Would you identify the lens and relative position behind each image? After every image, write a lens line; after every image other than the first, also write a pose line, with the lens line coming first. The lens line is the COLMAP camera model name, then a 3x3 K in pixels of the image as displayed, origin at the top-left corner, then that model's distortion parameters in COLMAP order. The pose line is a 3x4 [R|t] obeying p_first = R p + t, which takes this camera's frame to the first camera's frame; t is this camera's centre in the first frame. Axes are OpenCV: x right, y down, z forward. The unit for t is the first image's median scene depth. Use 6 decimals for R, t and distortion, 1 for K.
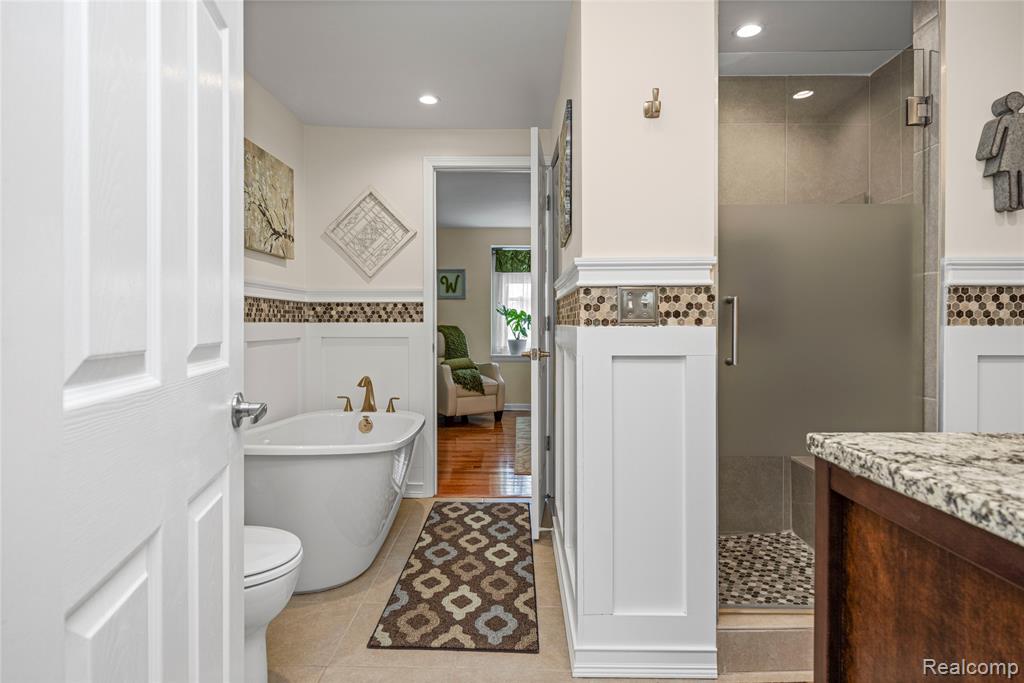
lens RADIAL K [[562.5, 0, 514.1], [0, 562.5, 334.9], [0, 0, 1]] dist [0.001632, -0.001409]
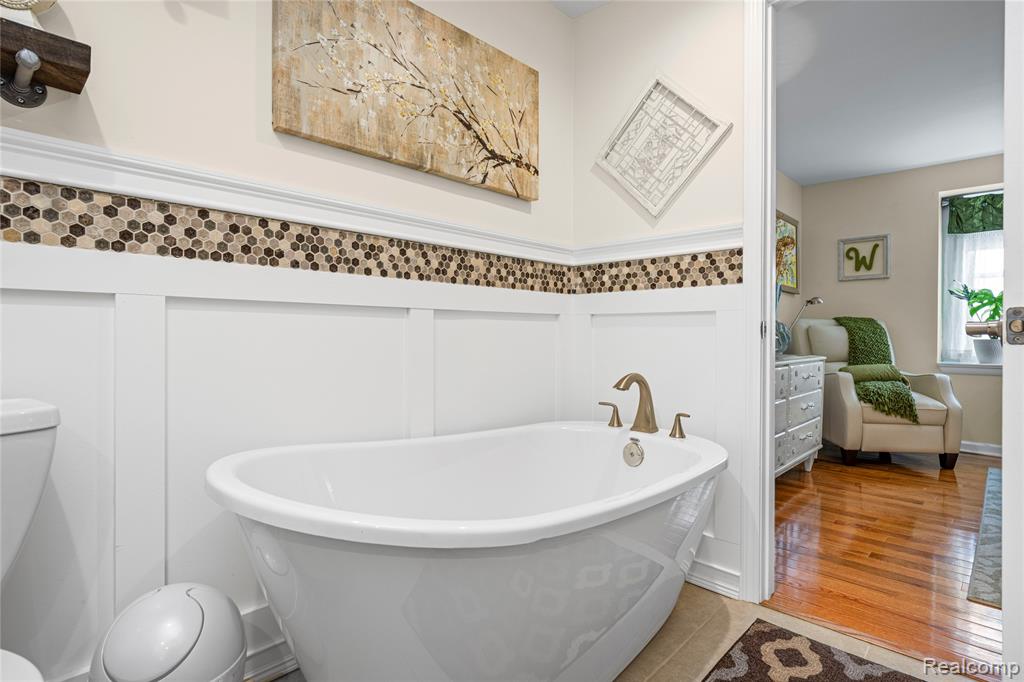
lens RADIAL K [[518.5, 0, 506.9], [0, 518.5, 336.0], [0, 0, 1]] dist [0.004106, -0.002306]
pose [[0.724281, 0.005659, -0.689482, 0.025464], [-0.016446, 0.999824, -0.009070, 0.040879], [0.689309, 0.017908, 0.724246, 0.502706]]
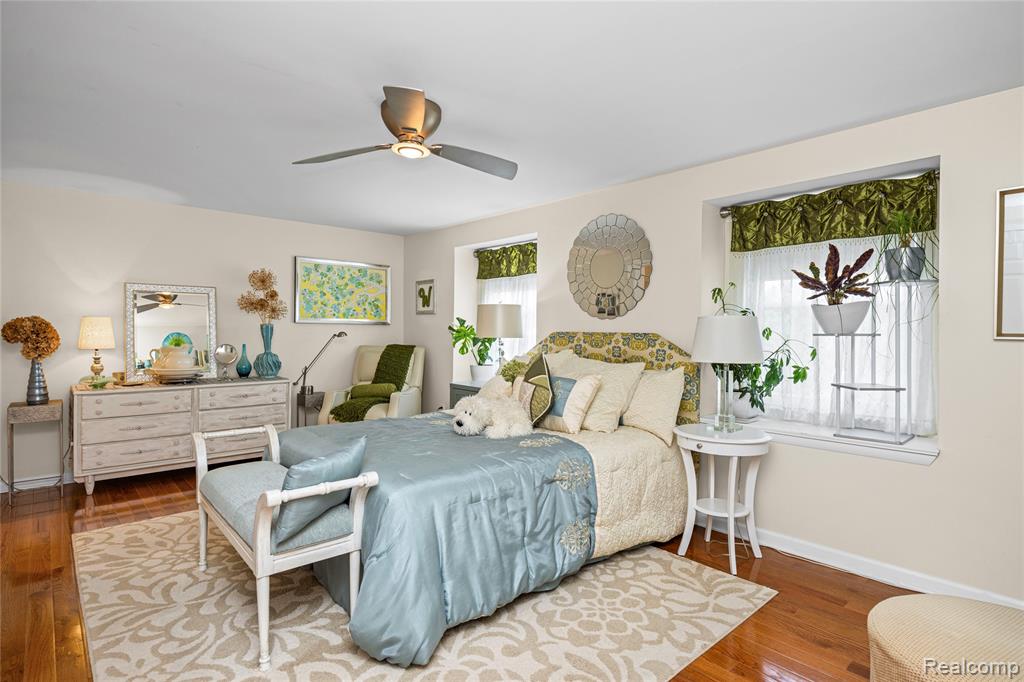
lens RADIAL K [[518.5, 0, 509.0], [0, 518.5, 337.5], [0, 0, 1]] dist [0.004106, -0.002306]
pose [[0.674336, 0.007810, -0.738383, 1.236876], [-0.014929, 0.999884, -0.003058, -0.058133], [0.738274, 0.013086, 0.674374, 1.201165]]
